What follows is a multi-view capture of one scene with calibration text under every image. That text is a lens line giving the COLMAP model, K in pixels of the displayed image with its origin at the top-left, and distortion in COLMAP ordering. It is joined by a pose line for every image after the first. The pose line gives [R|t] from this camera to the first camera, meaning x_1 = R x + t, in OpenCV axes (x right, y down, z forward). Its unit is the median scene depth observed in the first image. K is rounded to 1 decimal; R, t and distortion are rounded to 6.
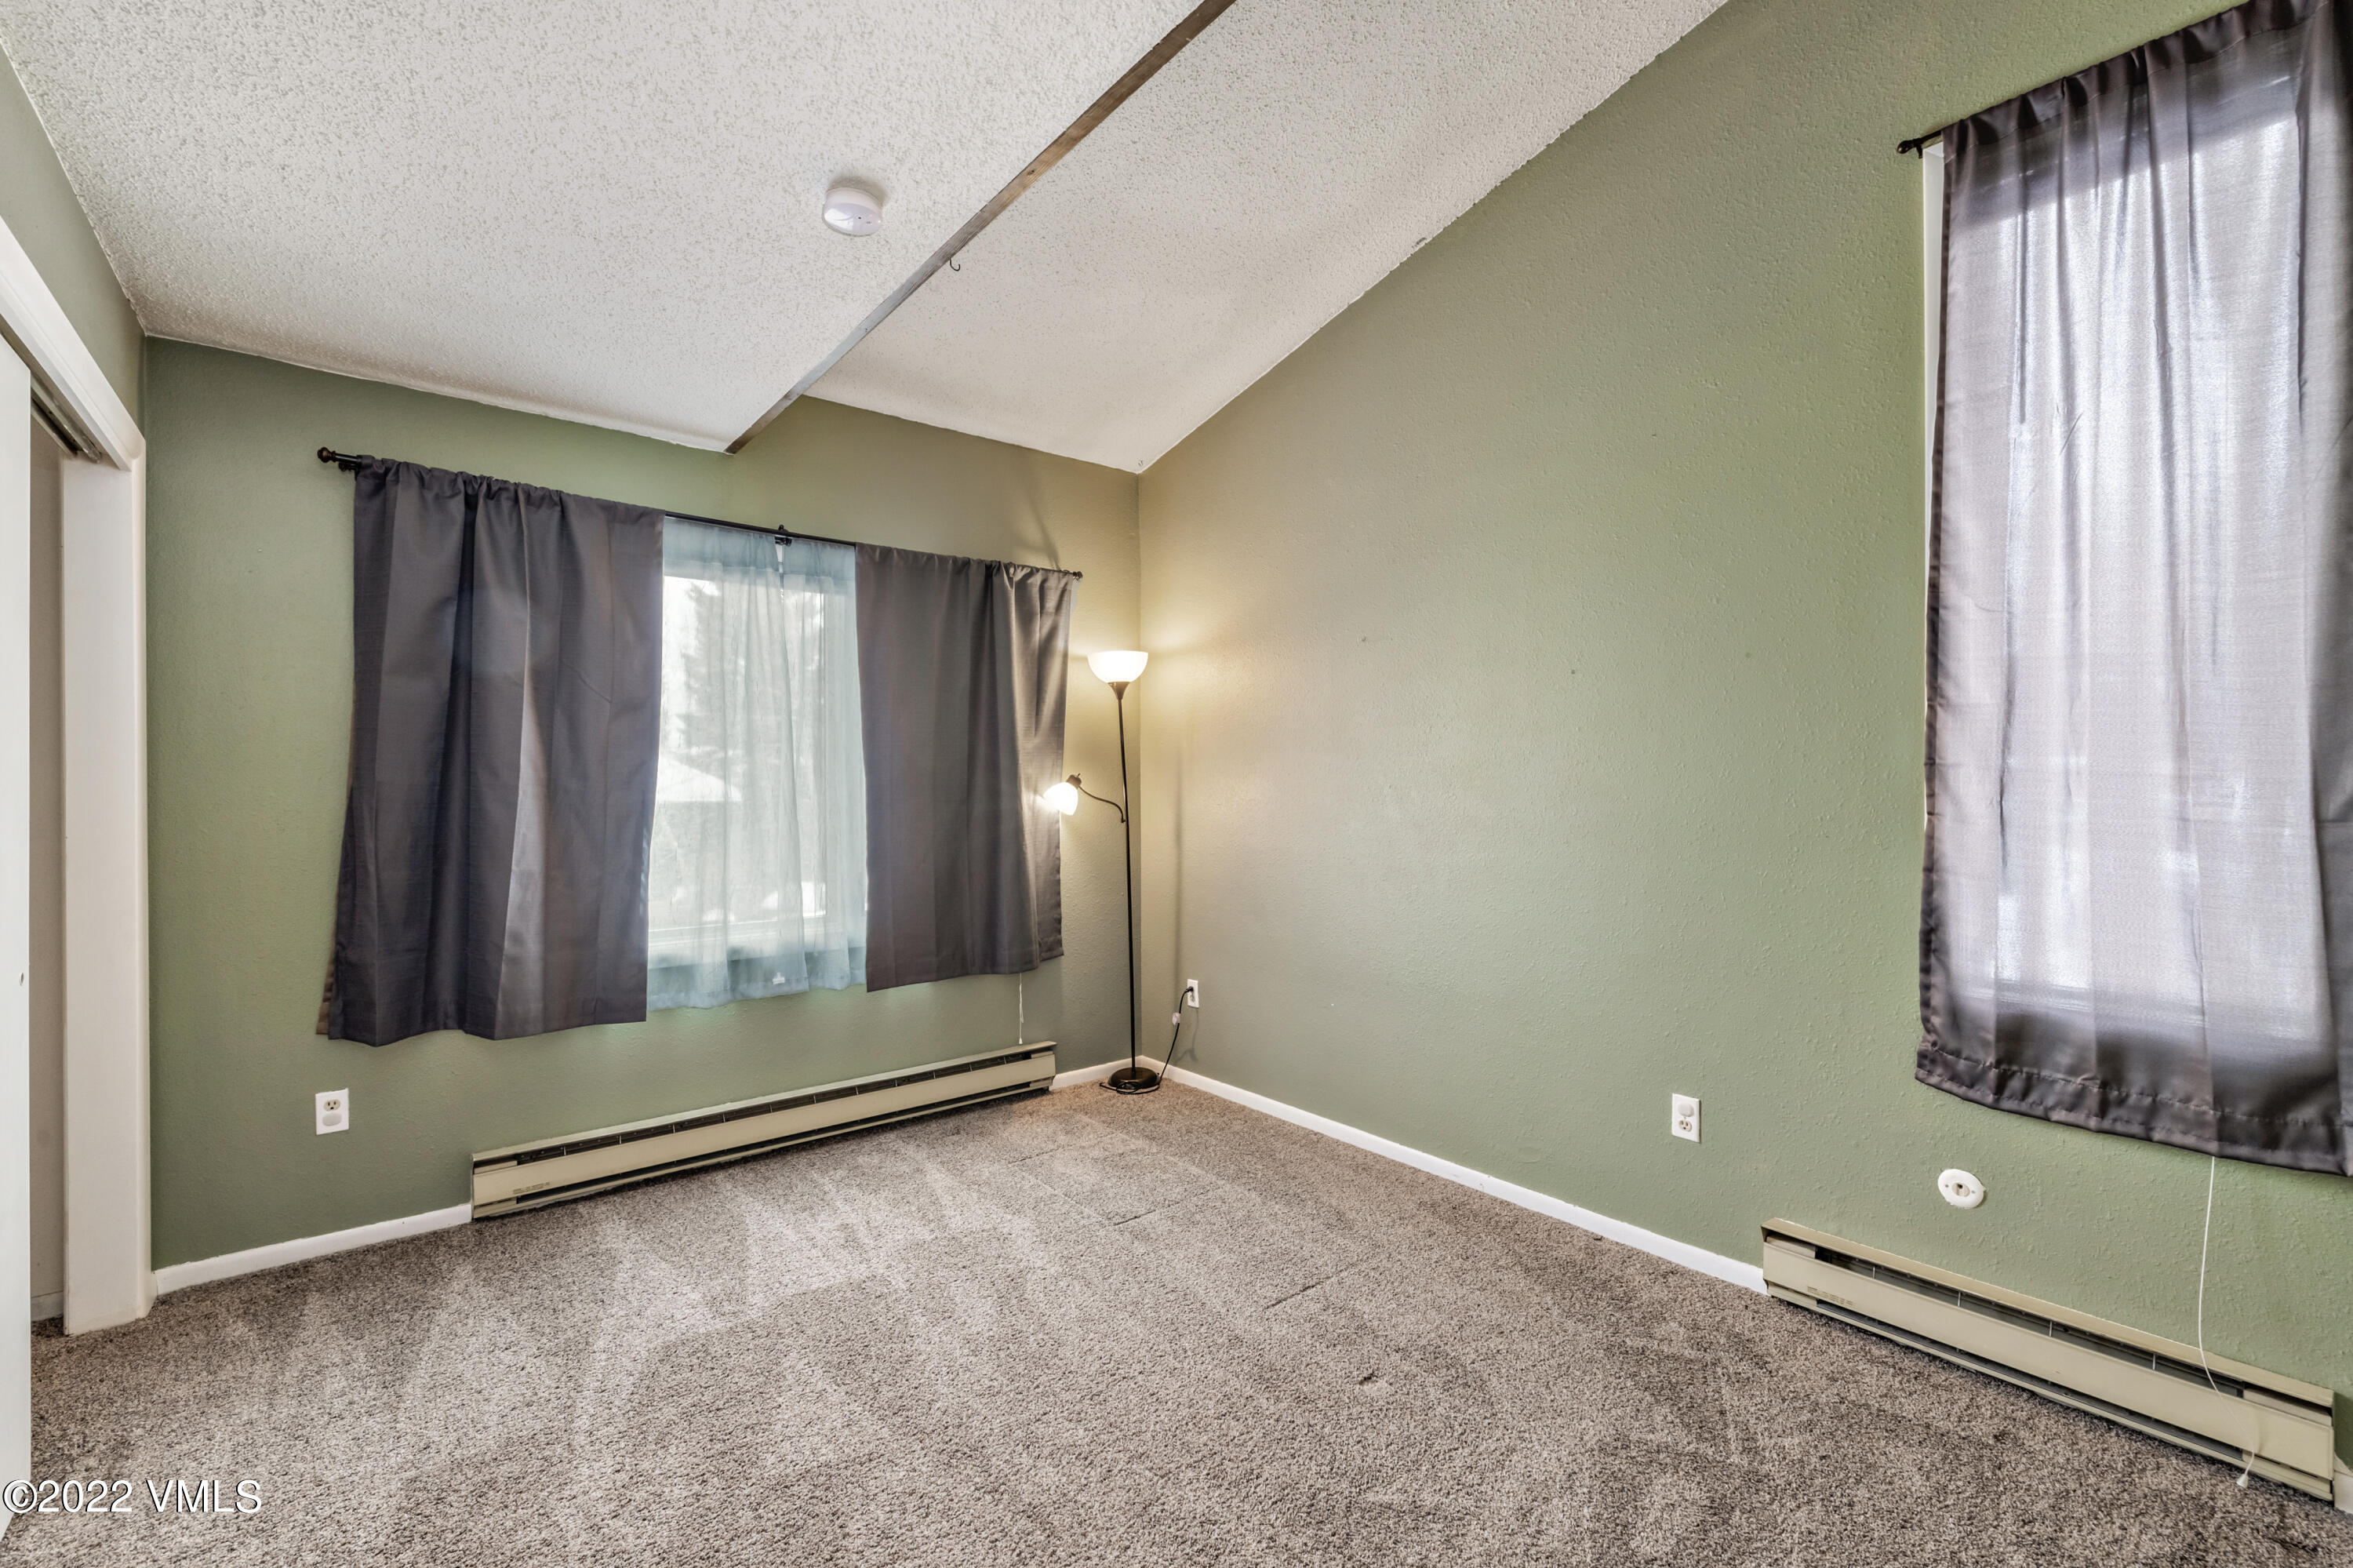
lens RADIAL K [[977.5, 0, 1176.5], [0, 977.5, 784.0], [0, 0, 1]] dist [-0.004062, -0.000221]
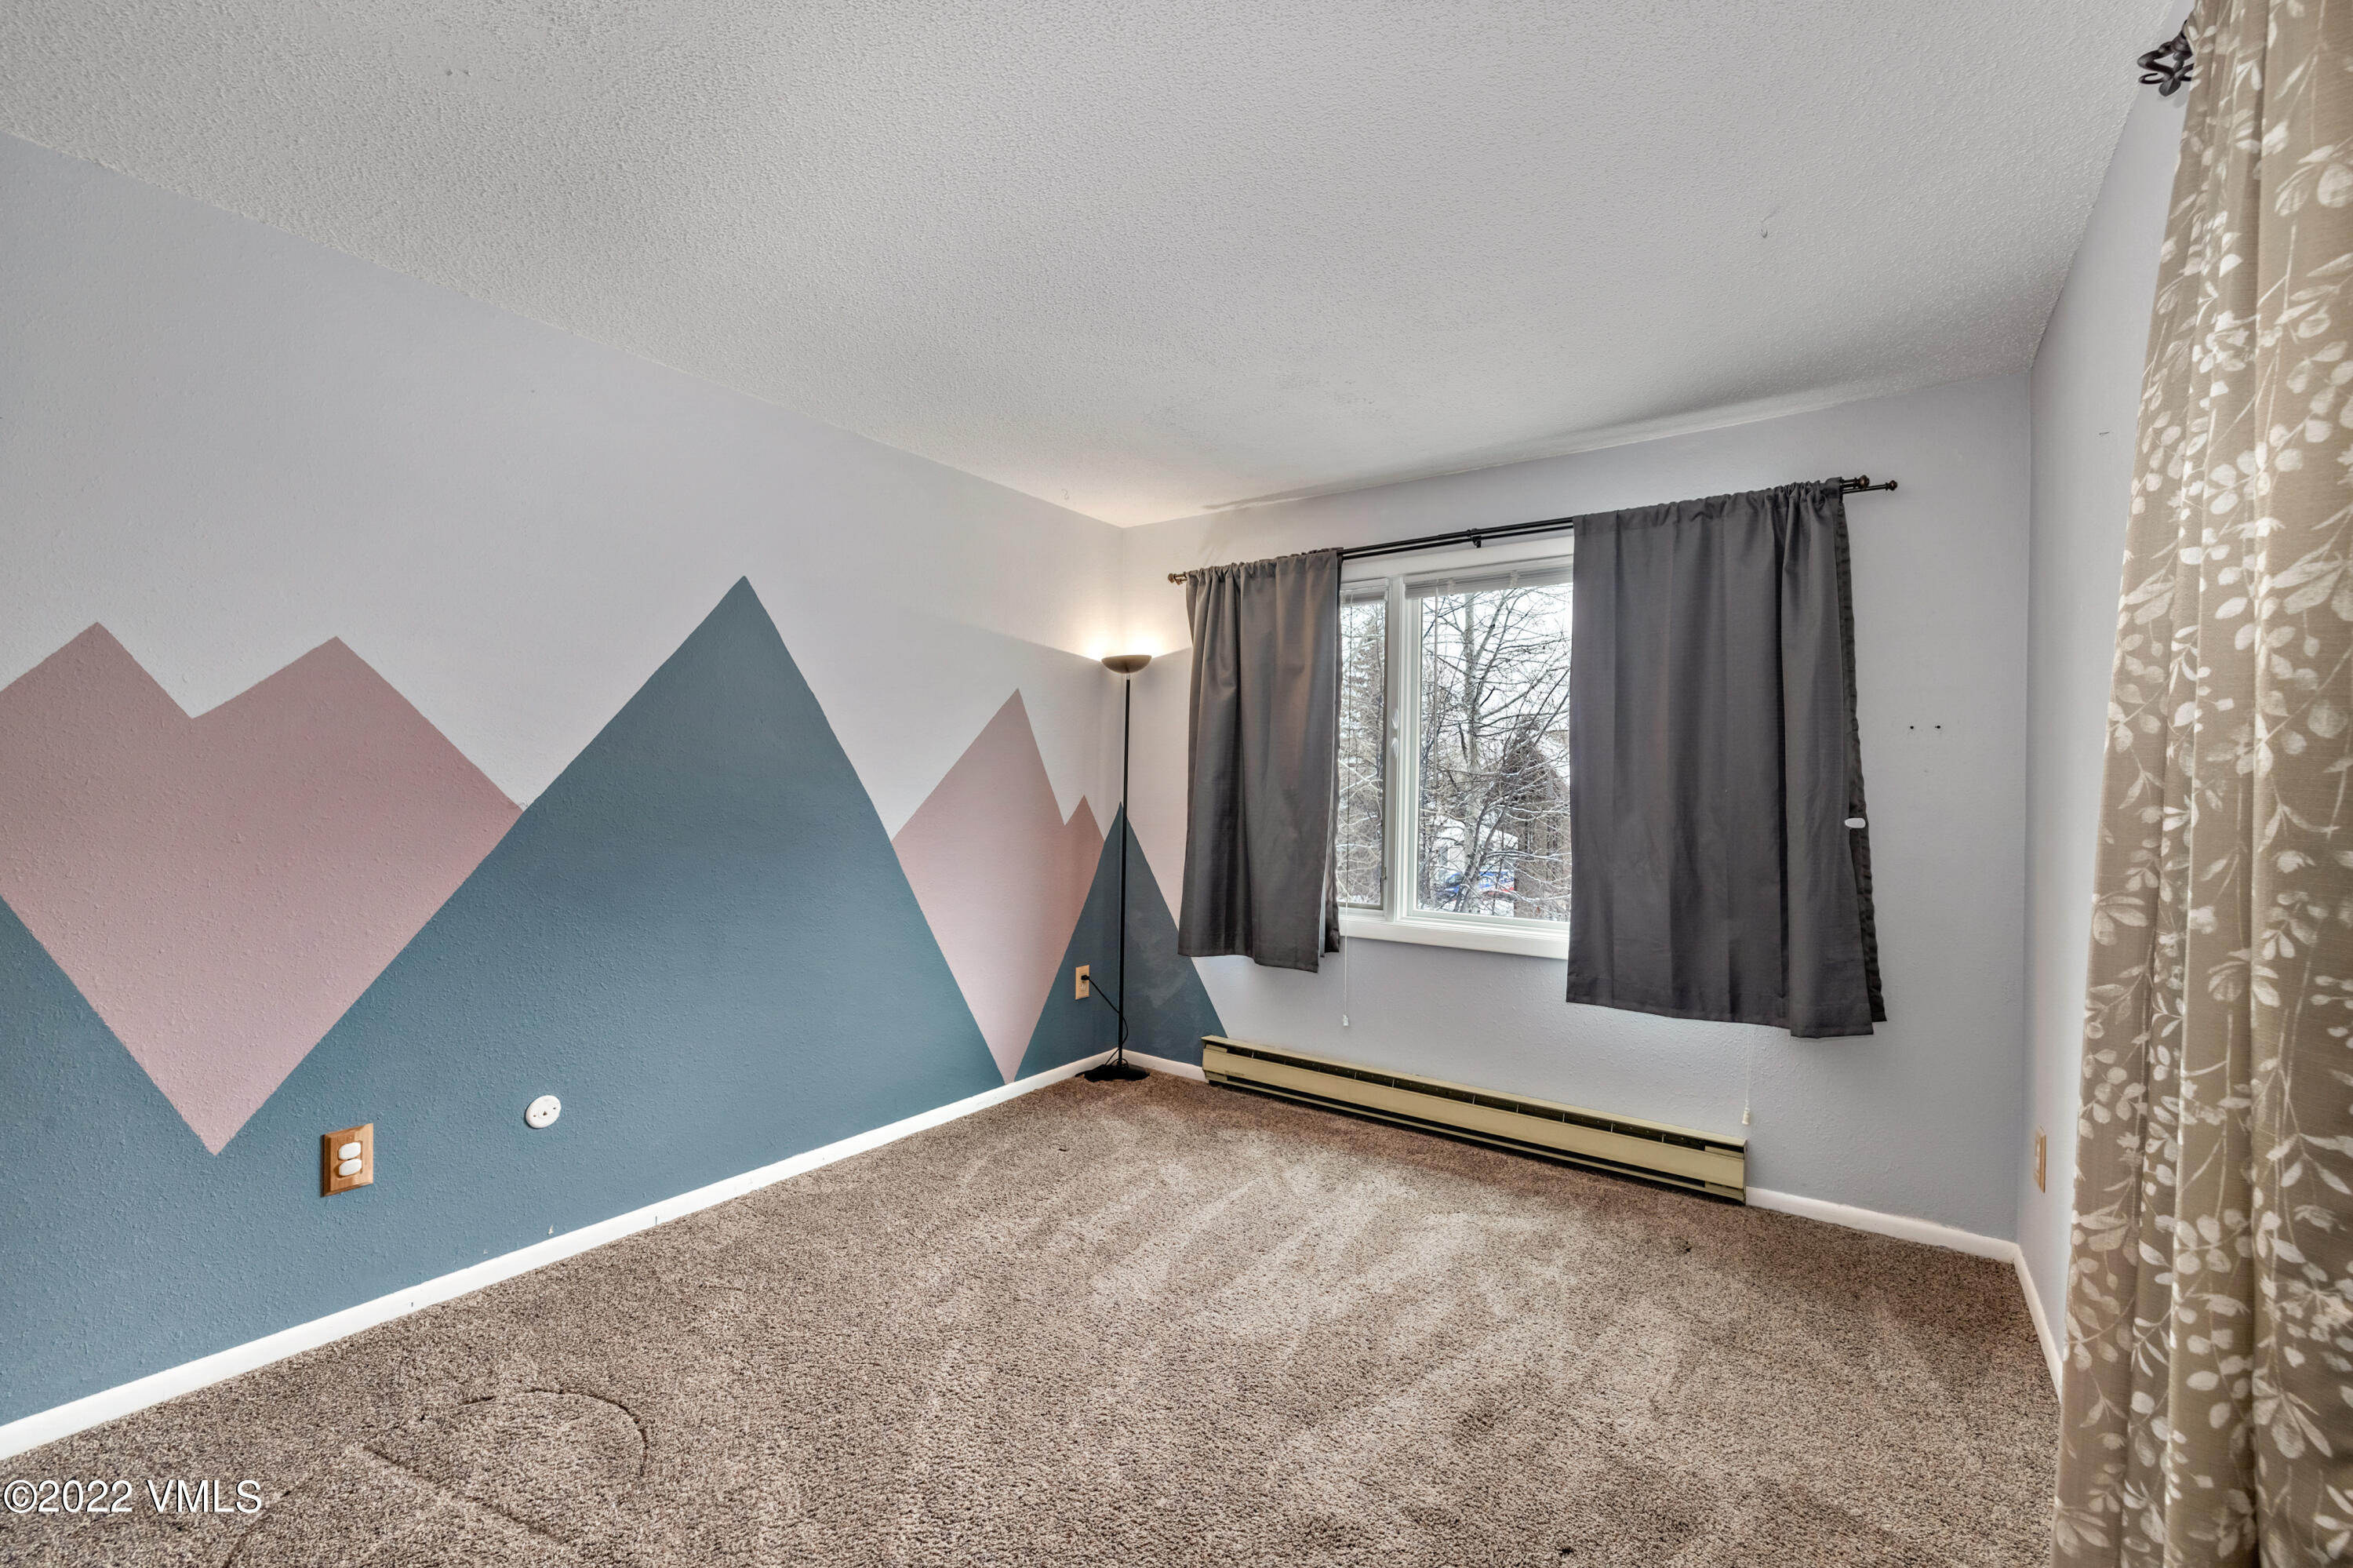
lens RADIAL K [[977.5, 0, 1176.5], [0, 977.5, 784.0], [0, 0, 1]] dist [-0.004062, -0.000221]
pose [[0.242623, -0.001356, -0.970120, 0.594434], [-0.012351, 0.999914, -0.004487, 0.011807], [0.970042, 0.013071, 0.242586, 0.526102]]
